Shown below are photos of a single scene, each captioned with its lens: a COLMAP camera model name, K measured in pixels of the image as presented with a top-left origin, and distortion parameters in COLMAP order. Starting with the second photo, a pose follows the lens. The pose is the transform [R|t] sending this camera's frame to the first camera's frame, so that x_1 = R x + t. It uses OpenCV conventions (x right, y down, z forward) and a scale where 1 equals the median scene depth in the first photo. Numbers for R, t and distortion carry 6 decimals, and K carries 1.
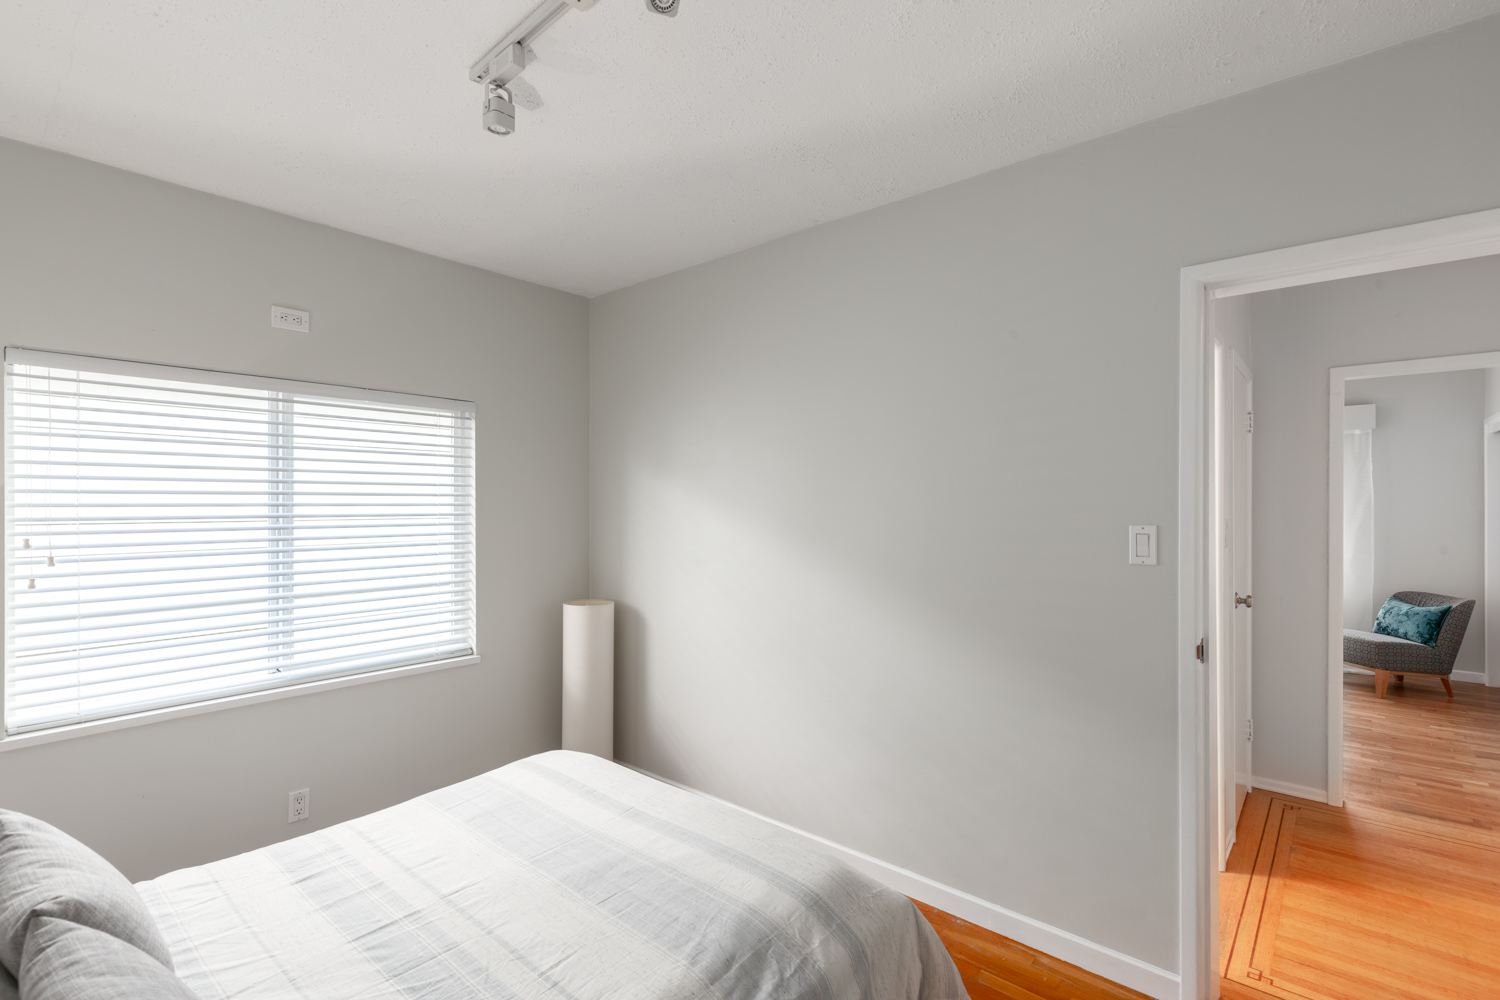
lens RADIAL K [[681.8, 0, 764.5], [0, 681.8, 502.2], [0, 0, 1]] dist [0.008540, -0.000475]
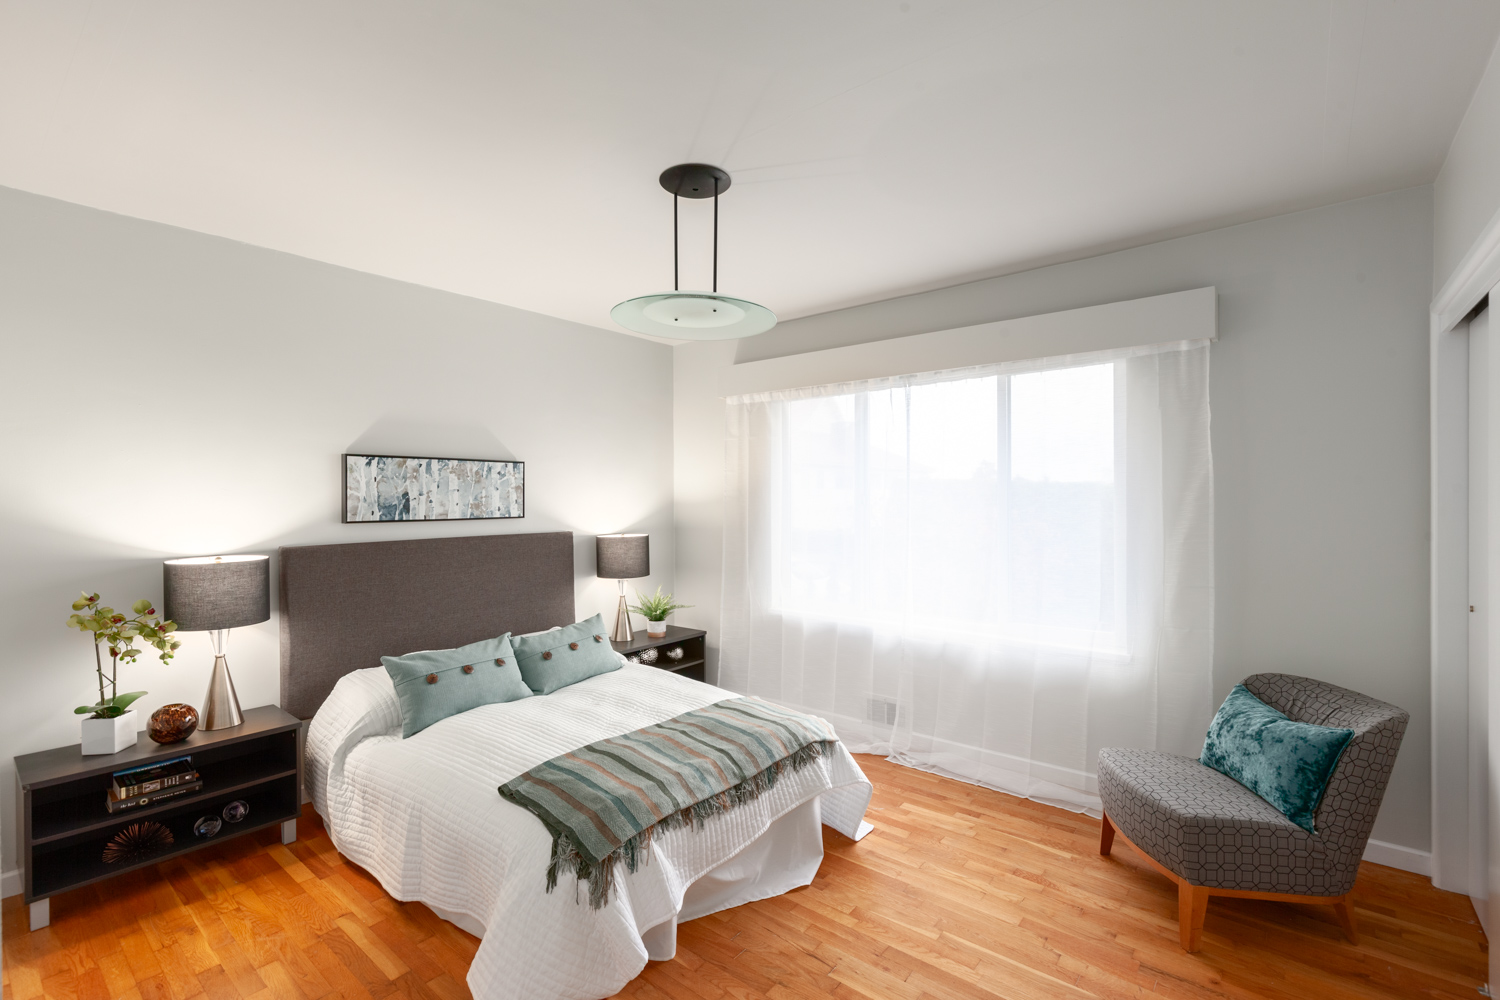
lens RADIAL K [[681.8, 0, 748.9], [0, 681.8, 499.8], [0, 0, 1]] dist [0.008540, -0.000475]
pose [[0.999701, -0.001174, 0.024410, 0.532856], [0.001104, 0.999995, 0.002869, 0.007193], [-0.024413, -0.002841, 0.999698, 0.506714]]
